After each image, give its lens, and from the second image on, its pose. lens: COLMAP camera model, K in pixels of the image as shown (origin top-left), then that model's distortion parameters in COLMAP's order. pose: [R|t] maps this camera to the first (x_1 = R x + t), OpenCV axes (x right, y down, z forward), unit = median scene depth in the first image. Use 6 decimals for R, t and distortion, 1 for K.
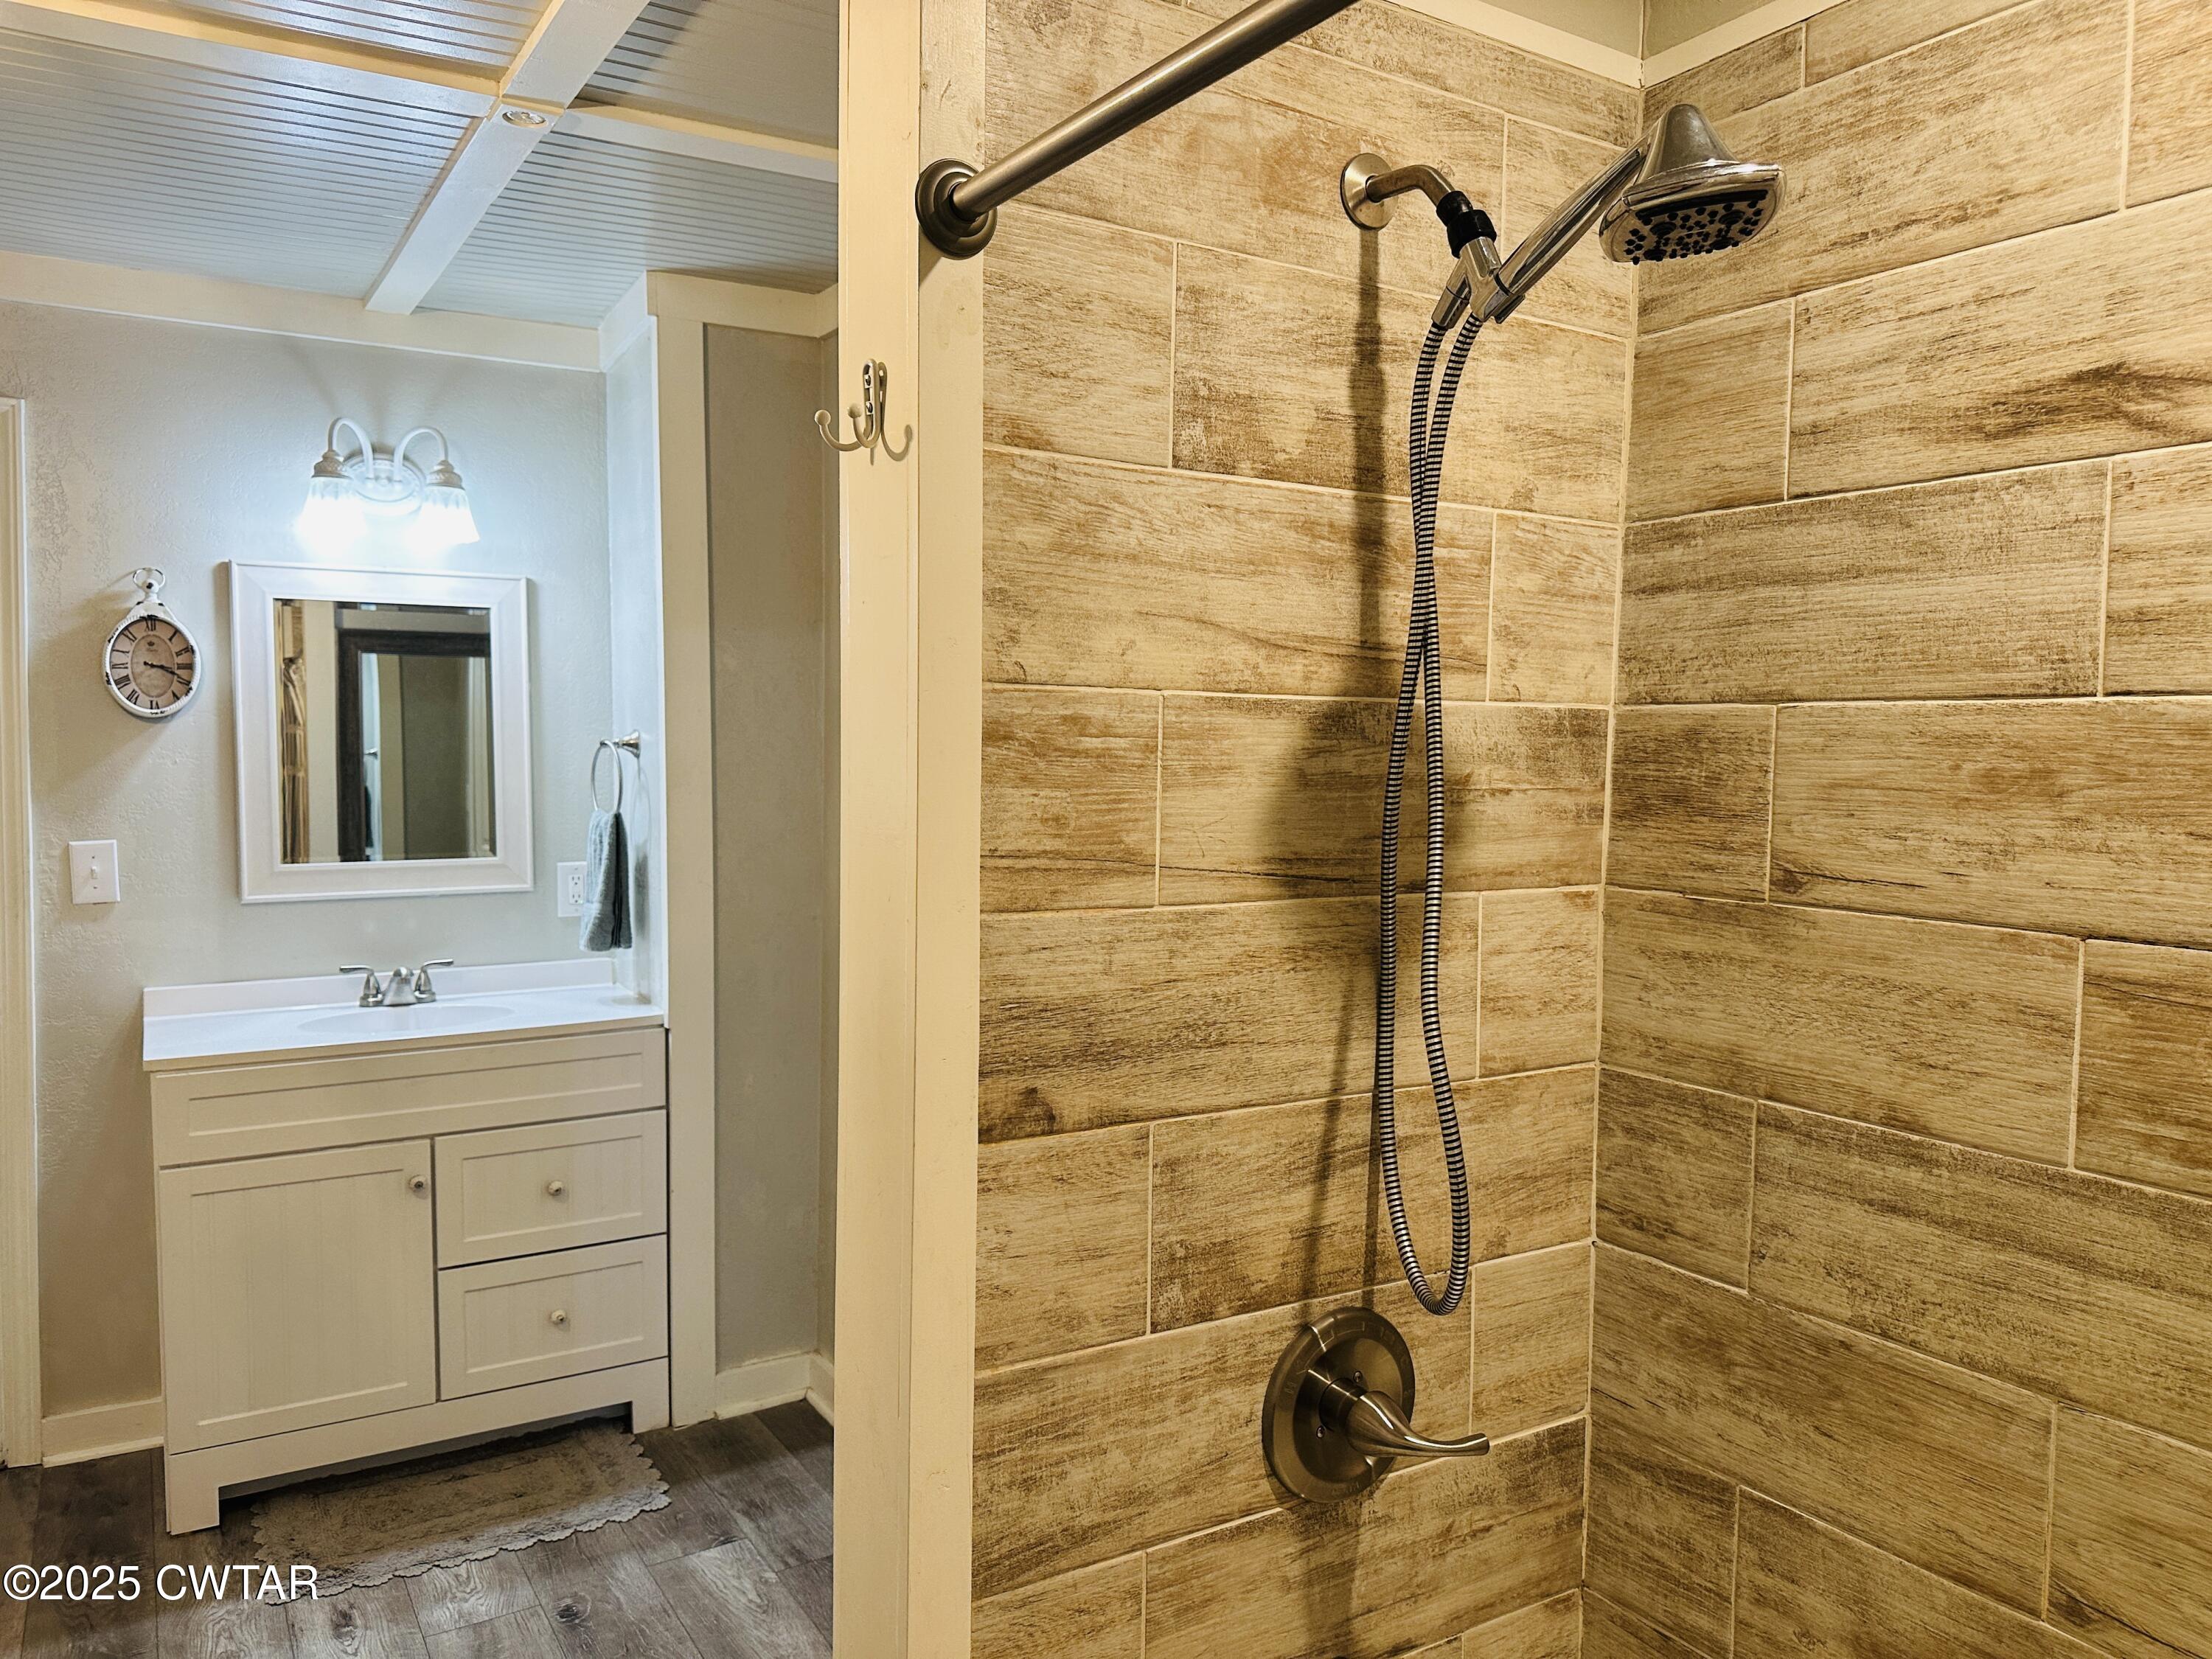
lens RADIAL K [[1582.9, 0, 1031.0], [0, 1582.9, 821.4], [0, 0, 1]] dist [0.062043, -0.074674]
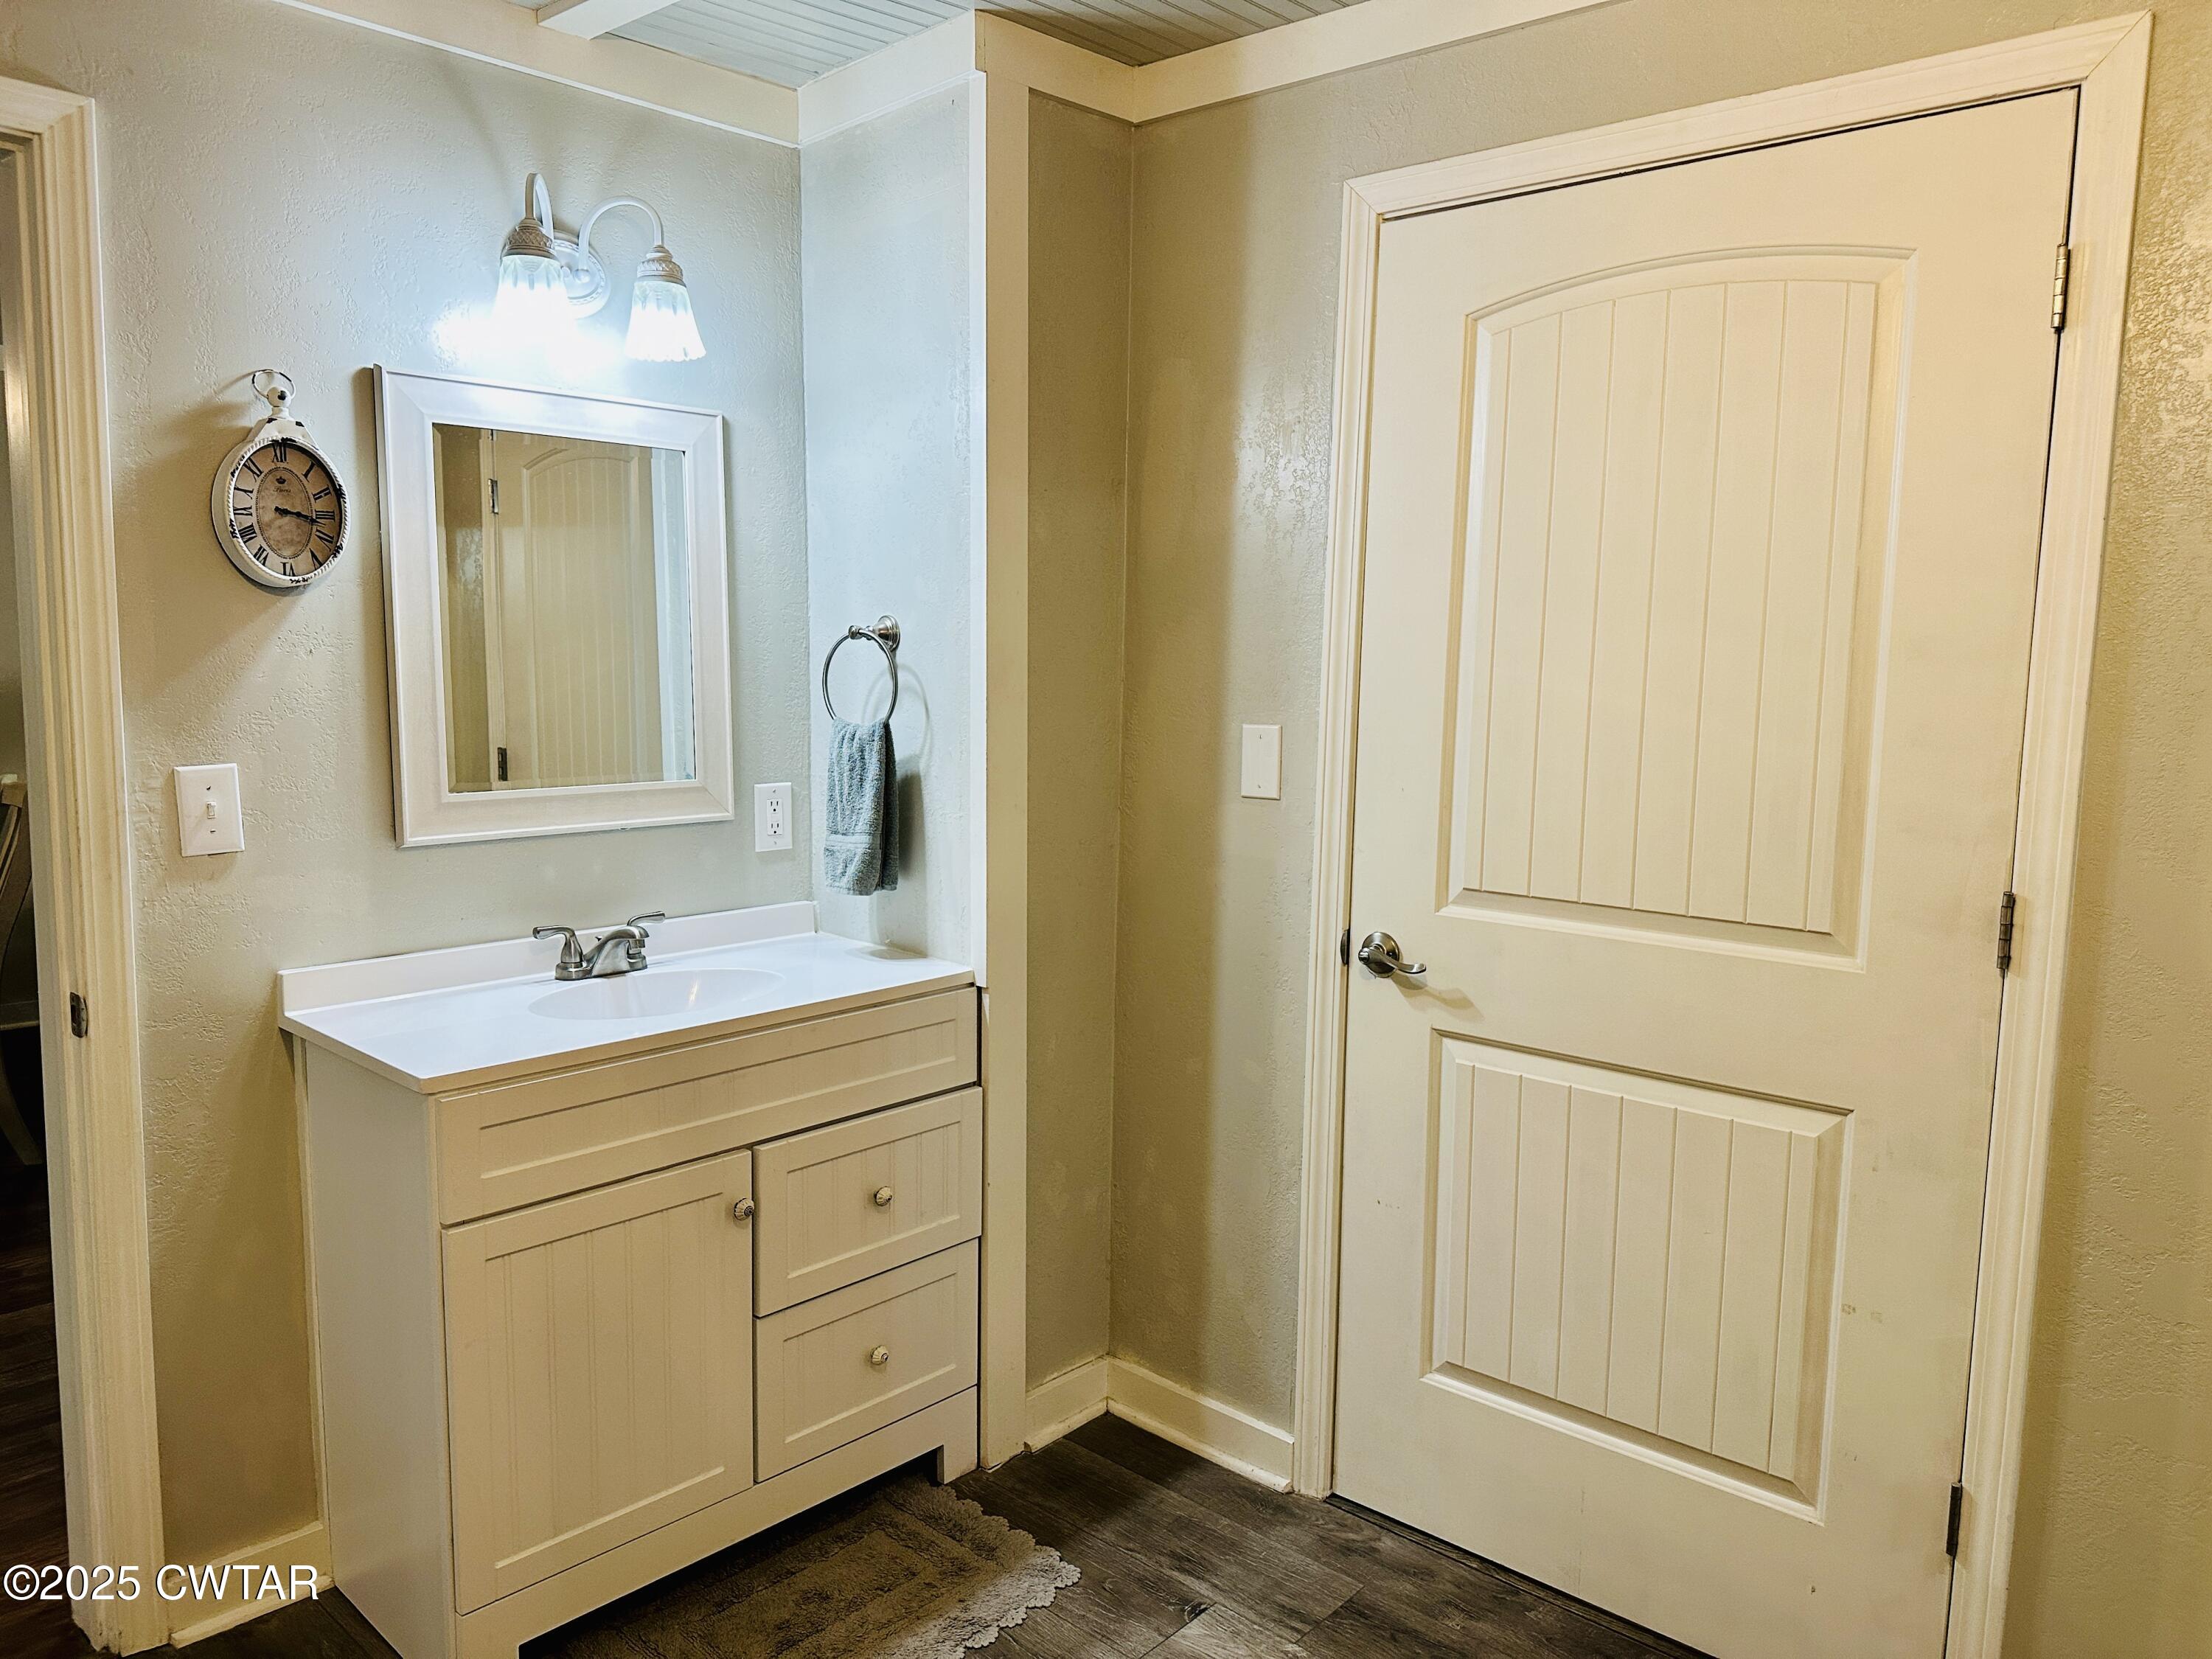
lens RADIAL K [[1582.9, 0, 1106.6], [0, 1582.9, 824.5], [0, 0, 1]] dist [0.062043, -0.074674]
pose [[0.961567, -0.025790, 0.273356, -0.395596], [0.009080, 0.998021, 0.062218, -0.001693], [-0.274420, -0.057345, 0.959899, 0.222373]]
